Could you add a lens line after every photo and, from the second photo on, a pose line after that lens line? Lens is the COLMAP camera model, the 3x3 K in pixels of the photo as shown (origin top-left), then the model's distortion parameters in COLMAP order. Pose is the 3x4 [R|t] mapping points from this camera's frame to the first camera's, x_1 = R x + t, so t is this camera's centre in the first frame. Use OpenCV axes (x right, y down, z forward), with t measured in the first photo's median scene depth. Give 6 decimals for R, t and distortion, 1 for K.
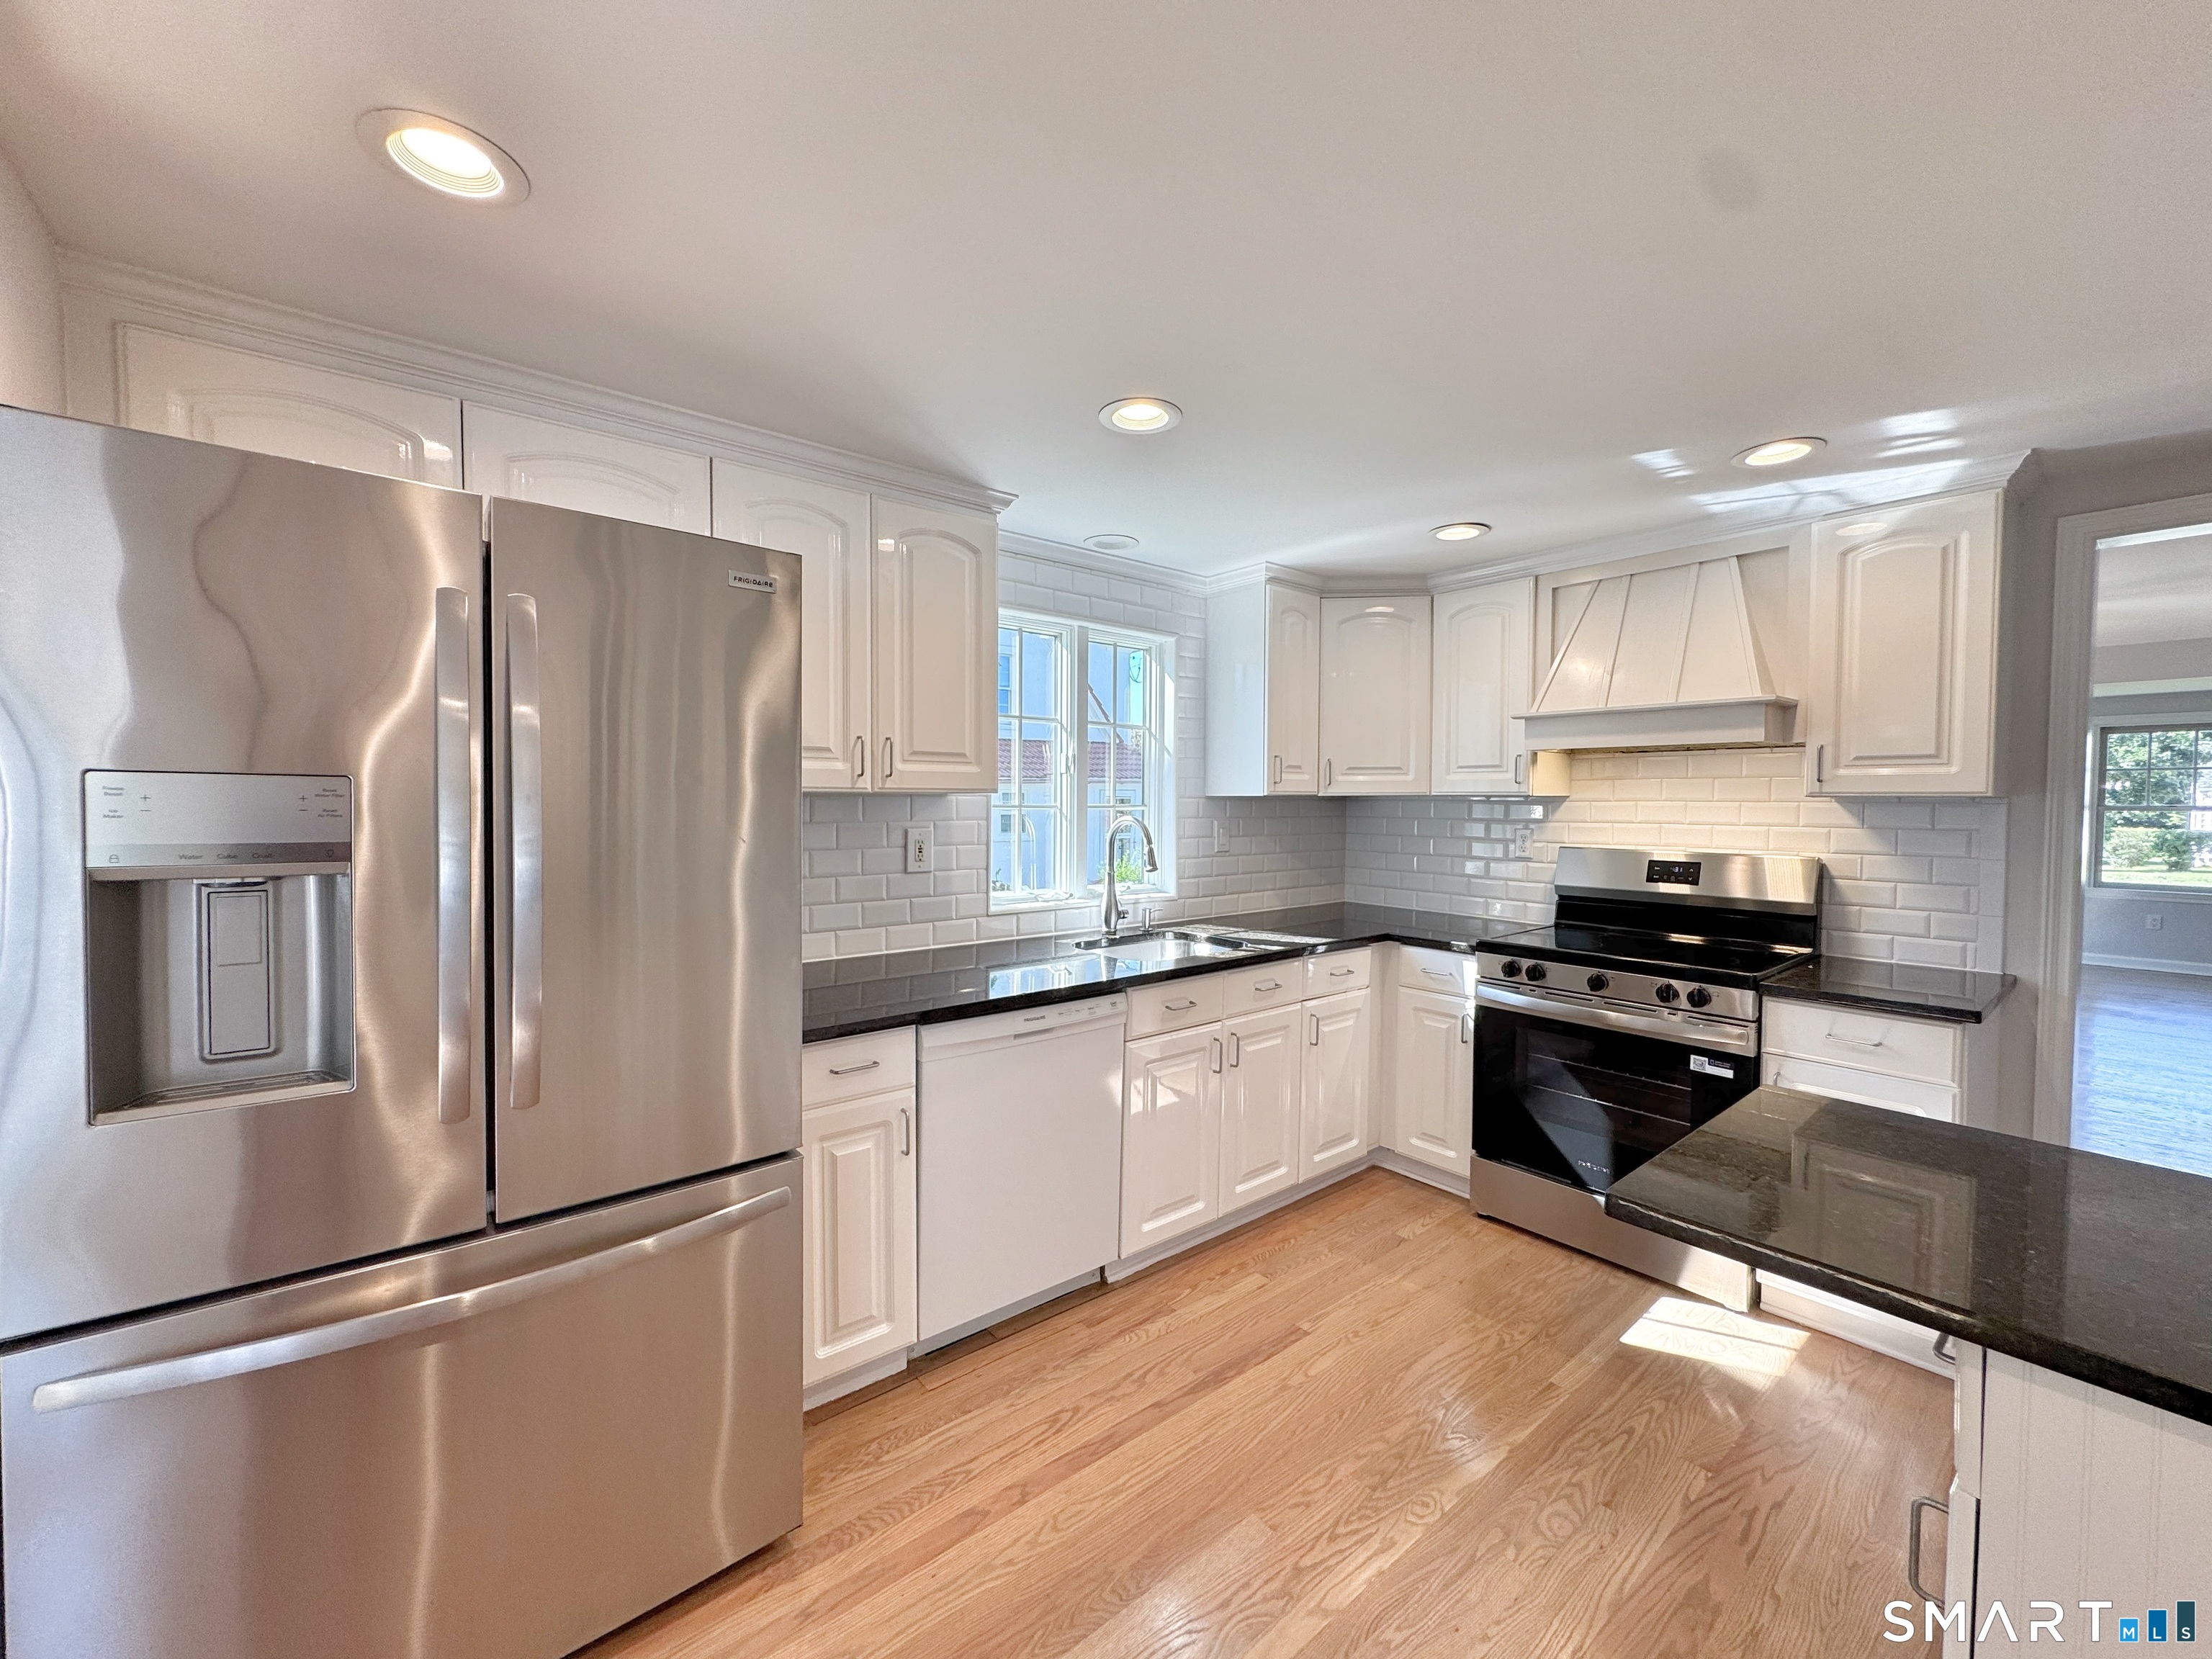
lens RADIAL K [[882.6, 0, 1106.2], [0, 882.6, 824.0], [0, 0, 1]] dist [-0.001618, 0.000108]
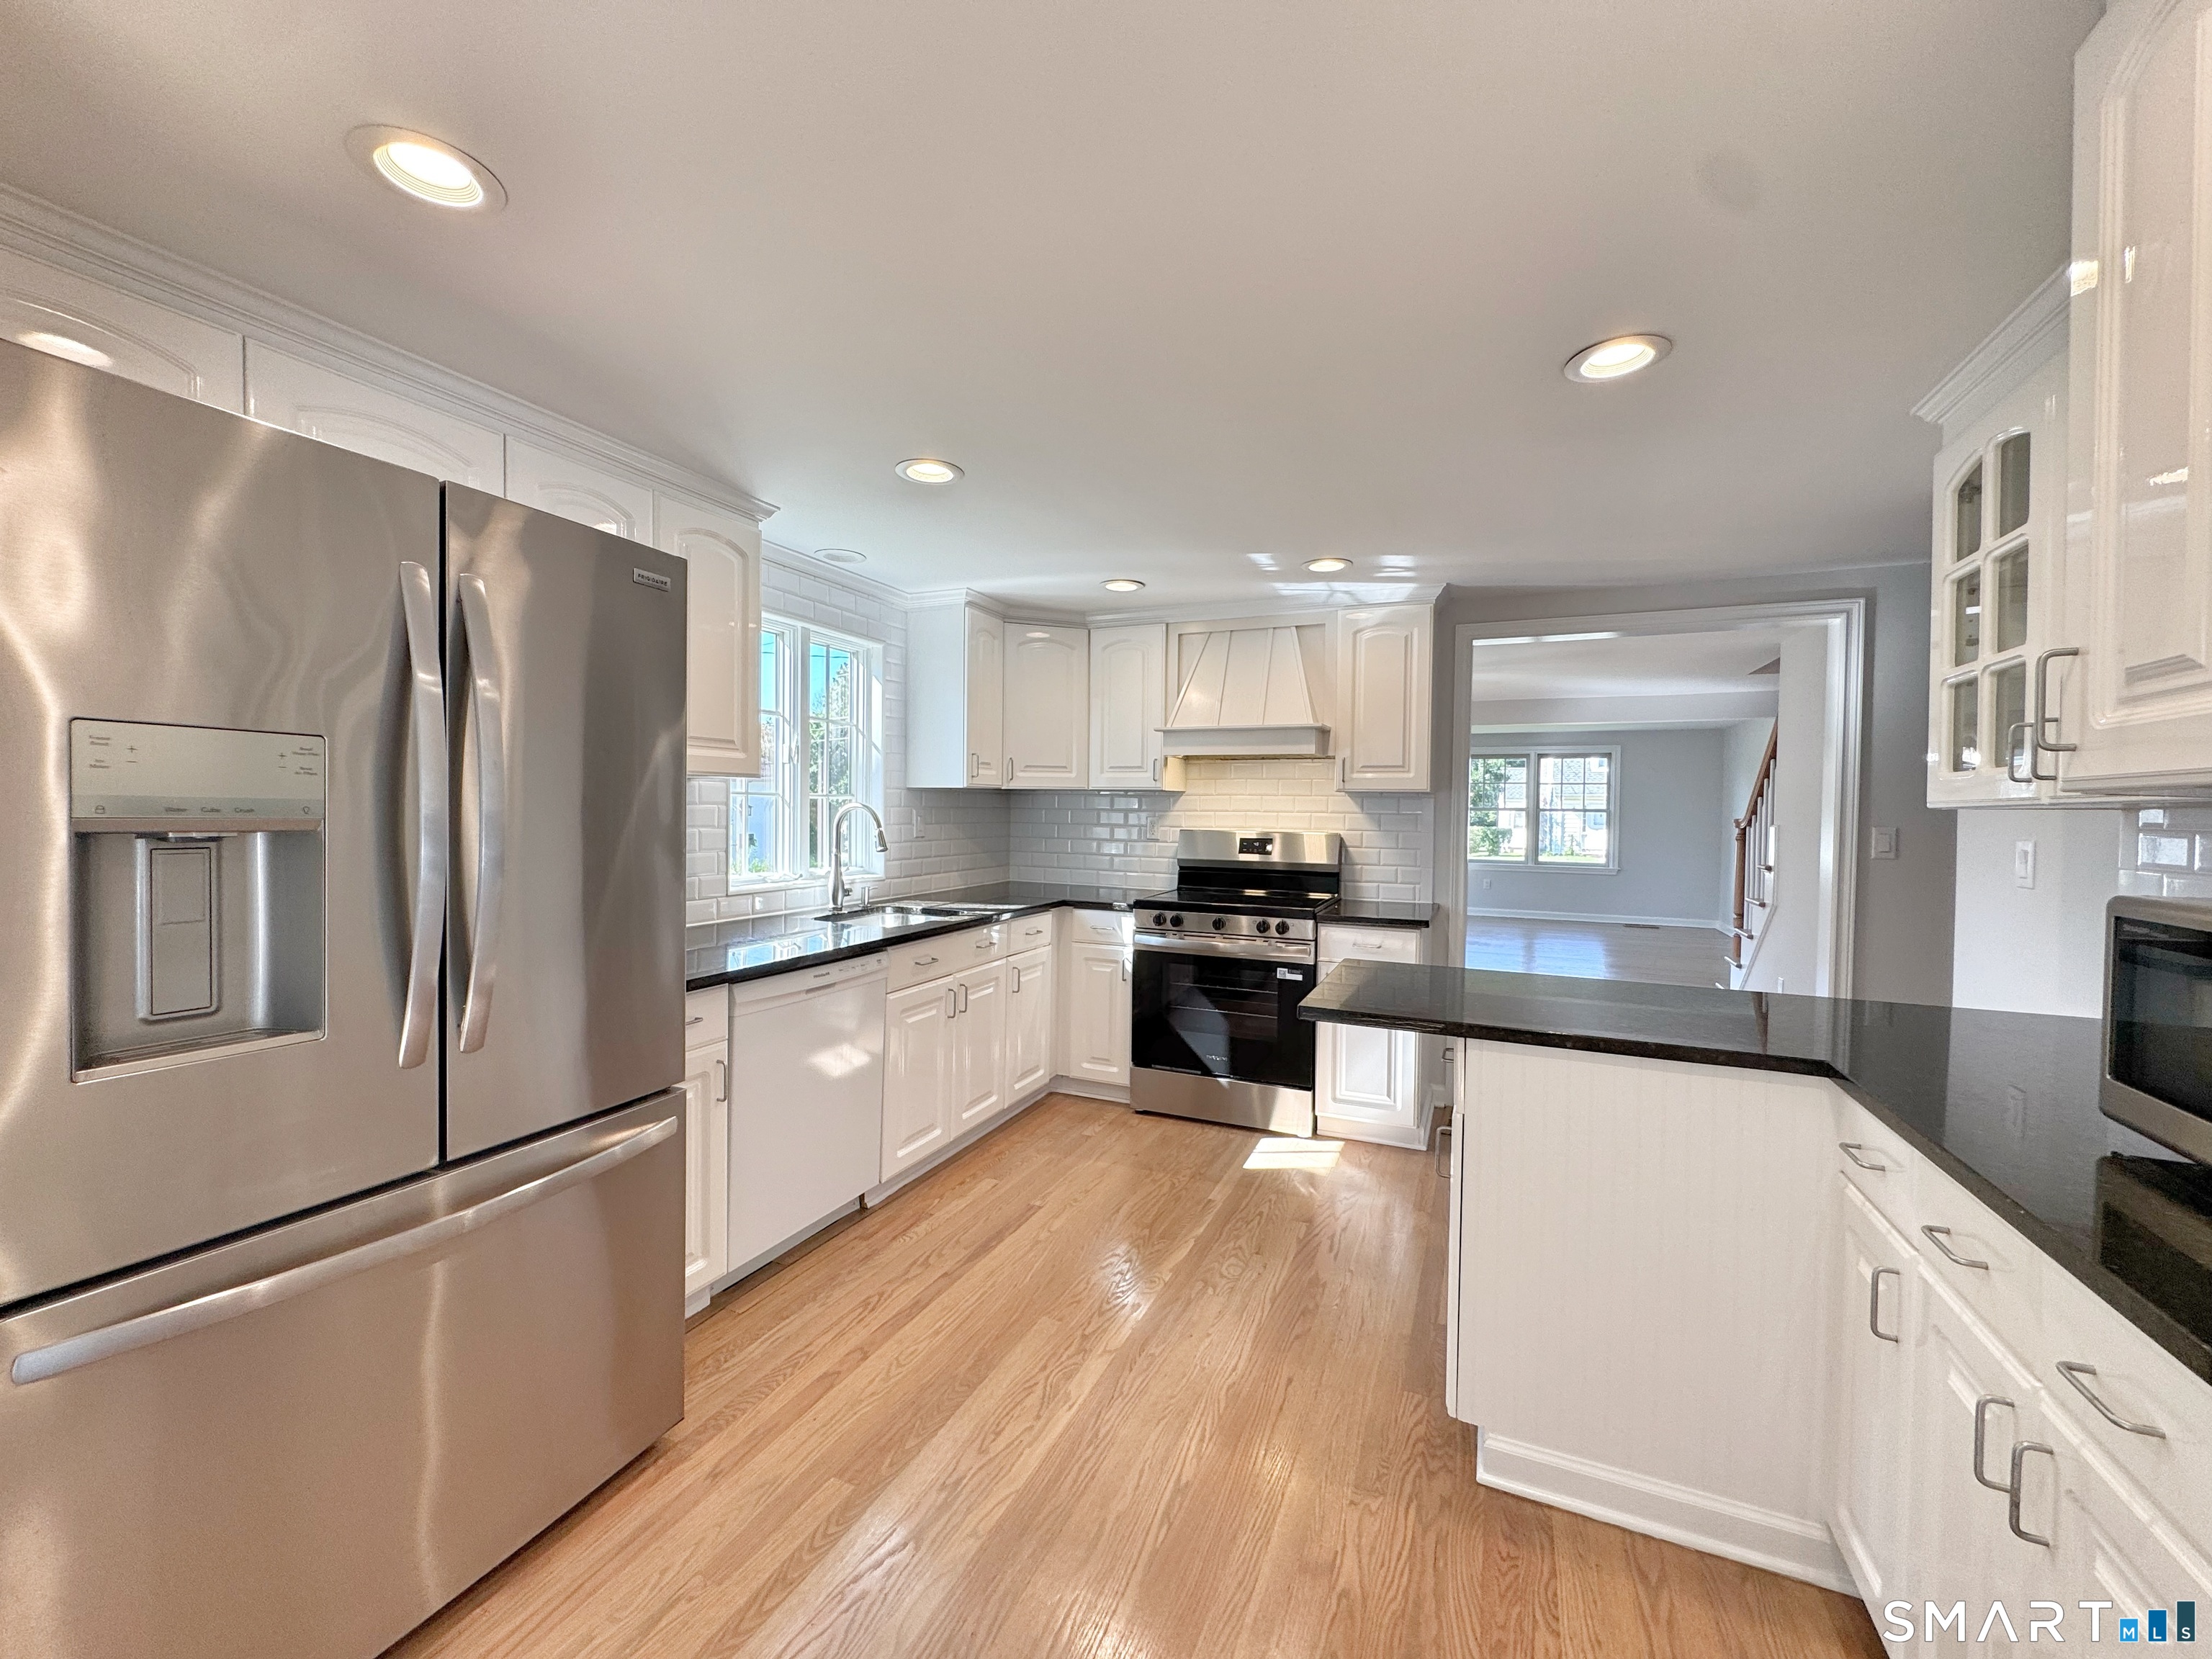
lens RADIAL K [[882.6, 0, 1106.1], [0, 882.6, 820.4], [0, 0, 1]] dist [-0.001618, 0.000108]
pose [[0.890870, -0.000978, 0.454257, -0.246705], [0.004500, 0.999968, -0.006673, 0.027306], [-0.454236, 0.007989, 0.890846, -0.167209]]
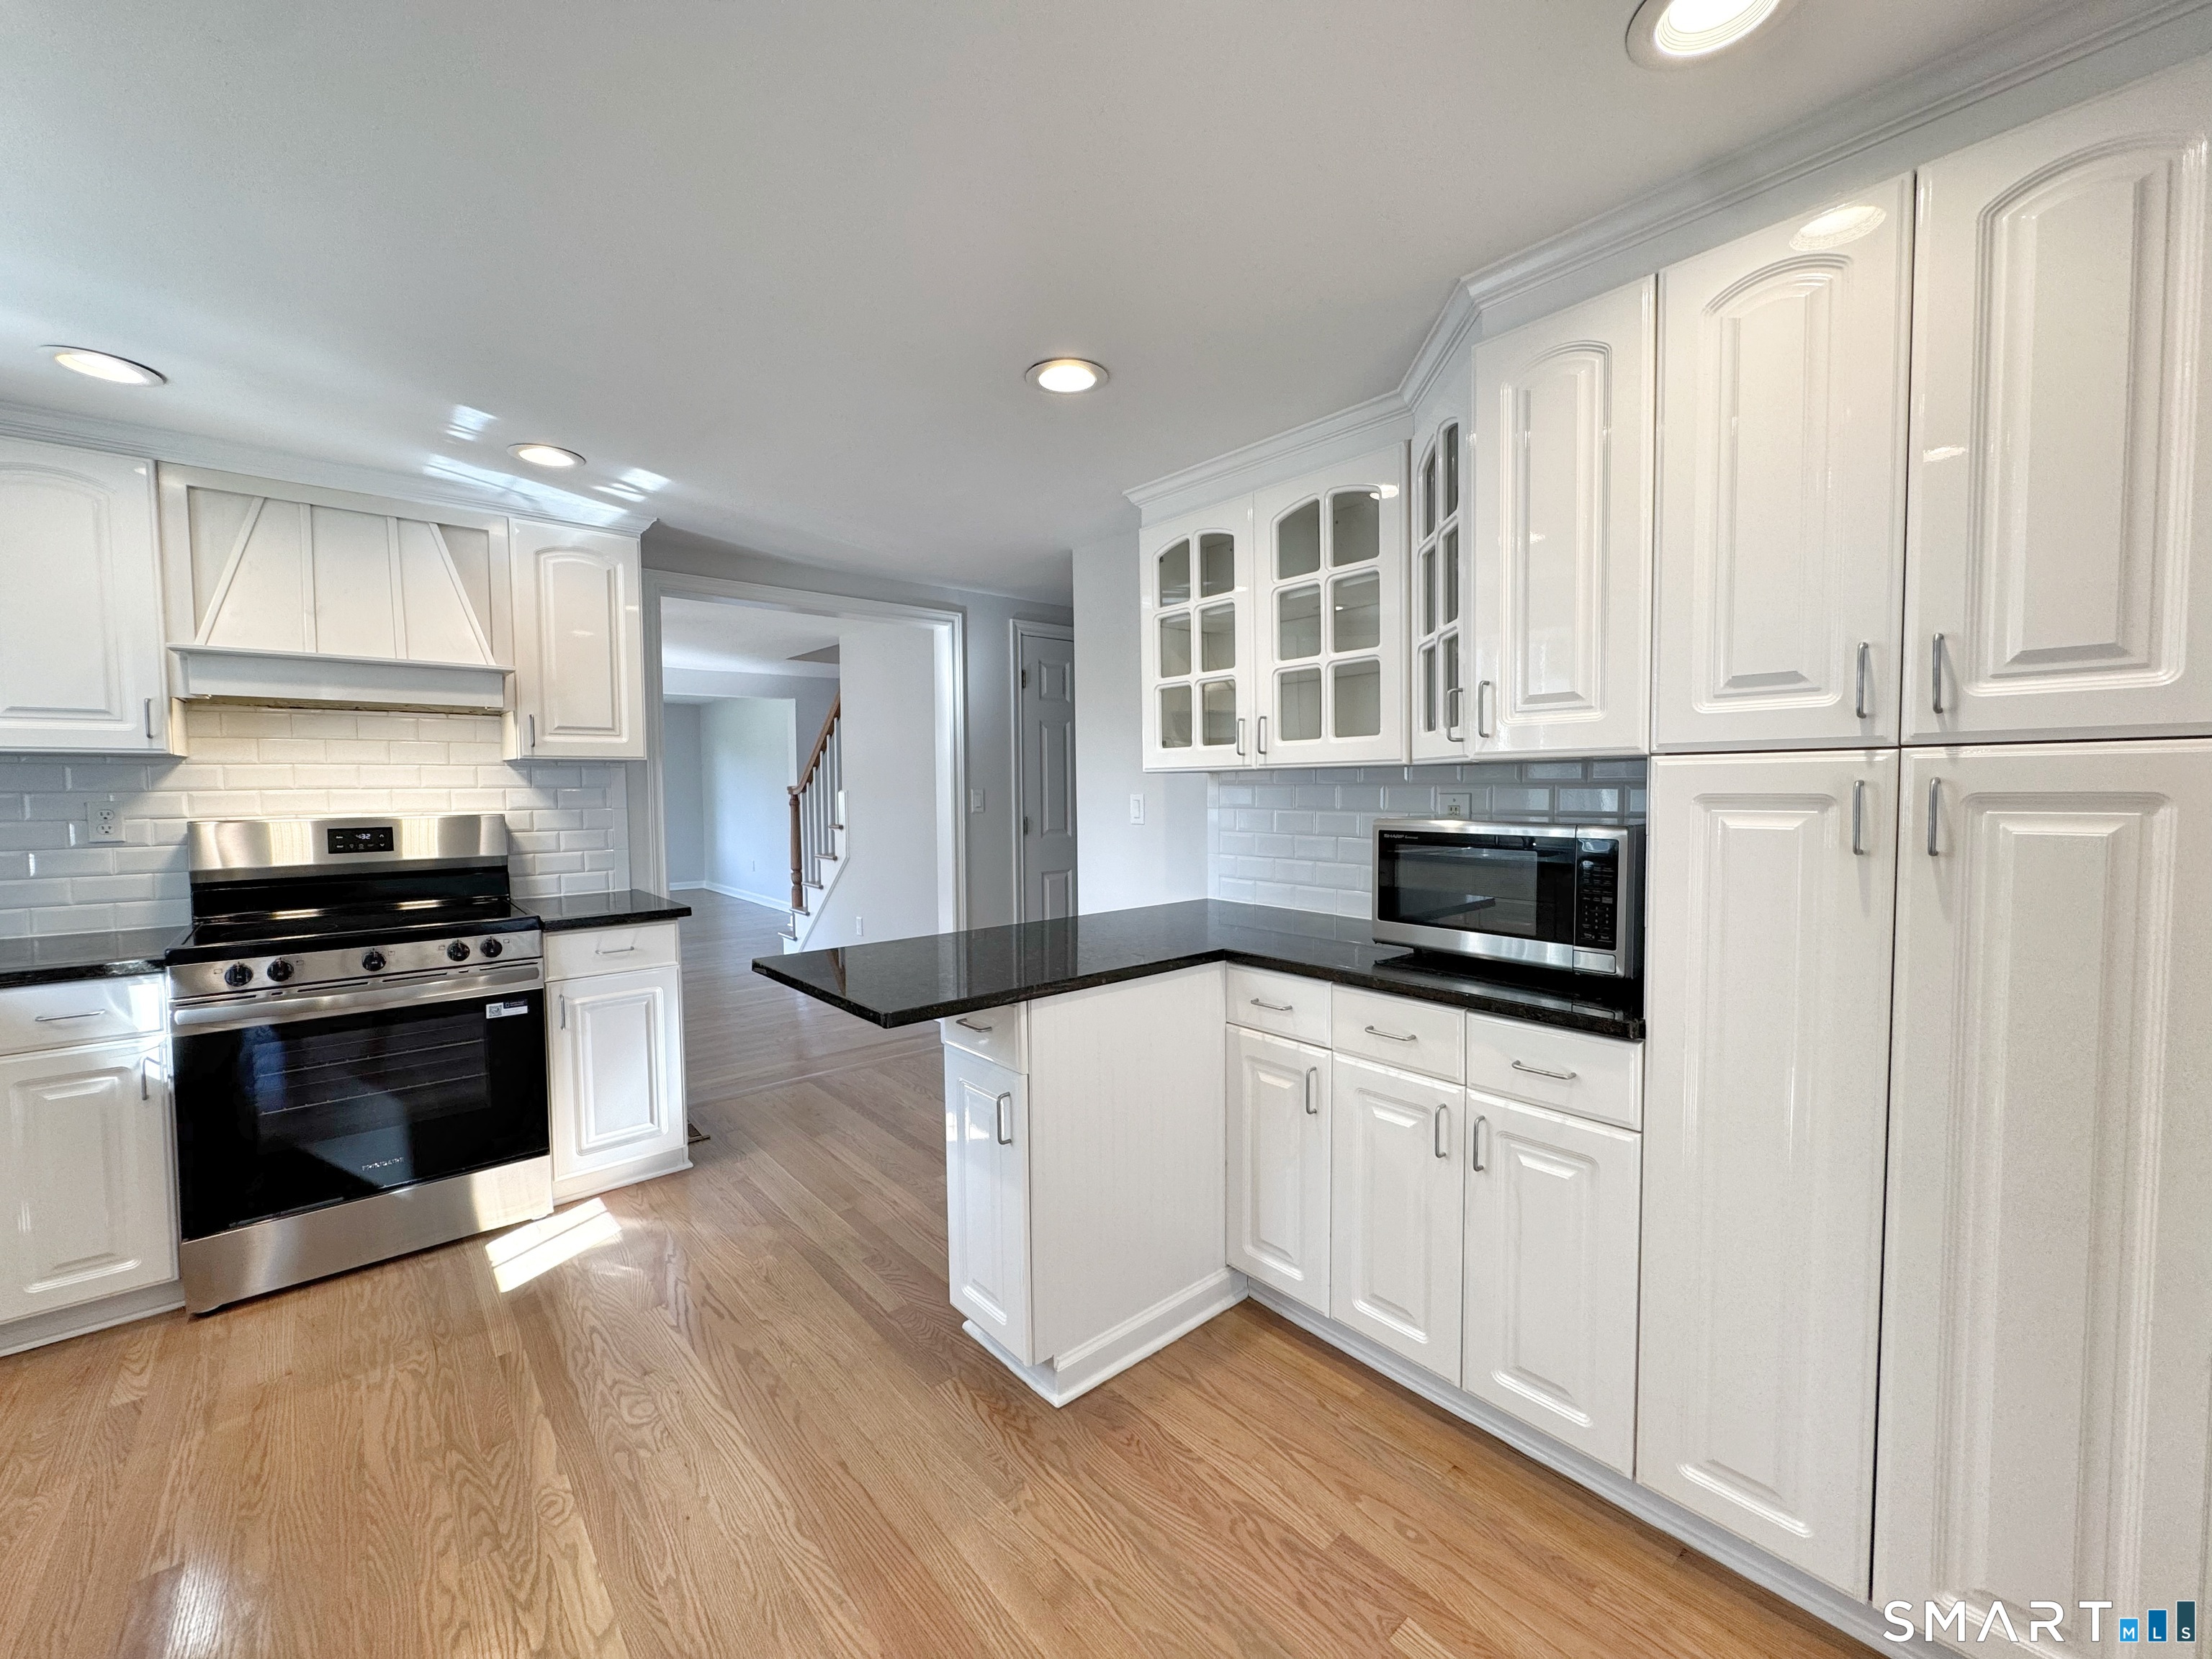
lens RADIAL K [[882.6, 0, 1103.5], [0, 882.6, 822.3], [0, 0, 1]] dist [-0.001618, 0.000108]
pose [[-0.033608, -0.050316, 0.998168, -0.387632], [0.034330, 0.998084, 0.051467, 0.018286], [-0.998845, 0.035997, -0.031816, 0.297448]]
